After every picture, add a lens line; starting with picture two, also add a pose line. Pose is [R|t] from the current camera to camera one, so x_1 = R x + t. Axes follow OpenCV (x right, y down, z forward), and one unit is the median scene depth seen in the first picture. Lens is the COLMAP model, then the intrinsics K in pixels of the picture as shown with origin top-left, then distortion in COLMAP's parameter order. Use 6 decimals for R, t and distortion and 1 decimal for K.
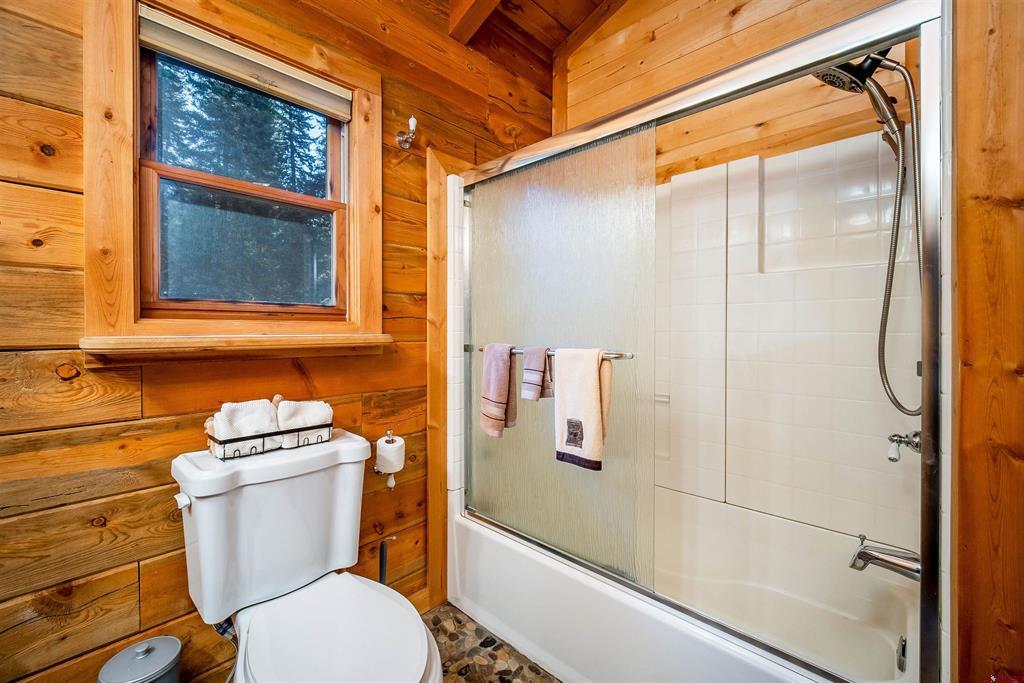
lens RADIAL K [[421.1, 0, 511.1], [0, 421.1, 334.8], [0, 0, 1]] dist [-0.001630, -0.000071]
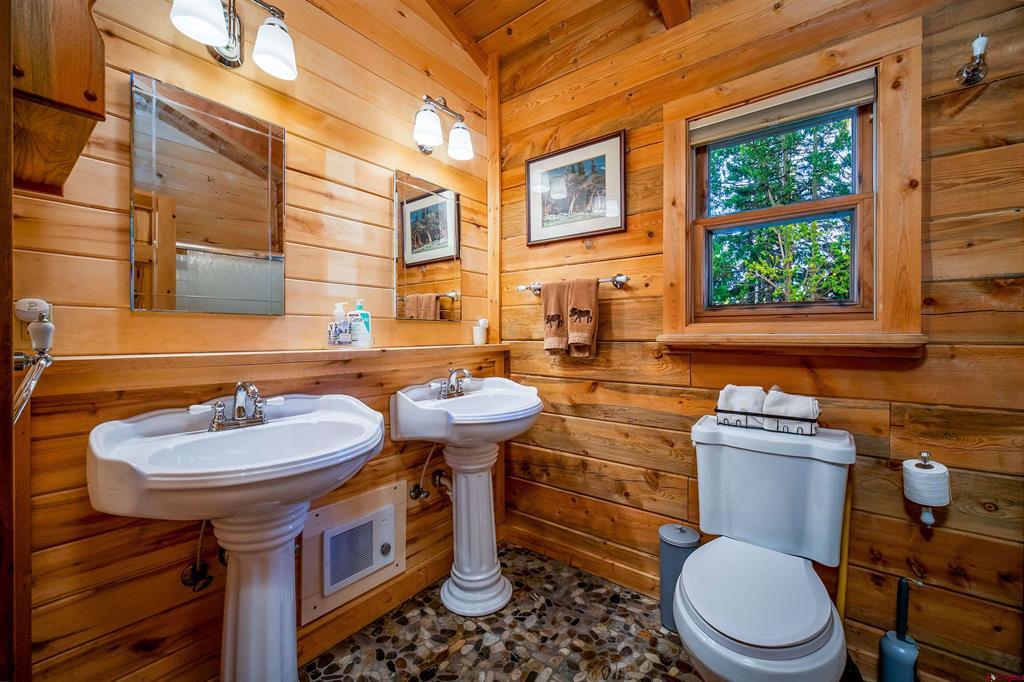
lens RADIAL K [[418.3, 0, 508.1], [0, 418.3, 342.7], [0, 0, 1]] dist [-0.001906, -0.000163]
pose [[0.092936, 0.021070, -0.995449, 0.589843], [-0.006917, 0.999766, 0.020516, 0.005815], [0.995648, 0.004979, 0.093060, 0.169789]]
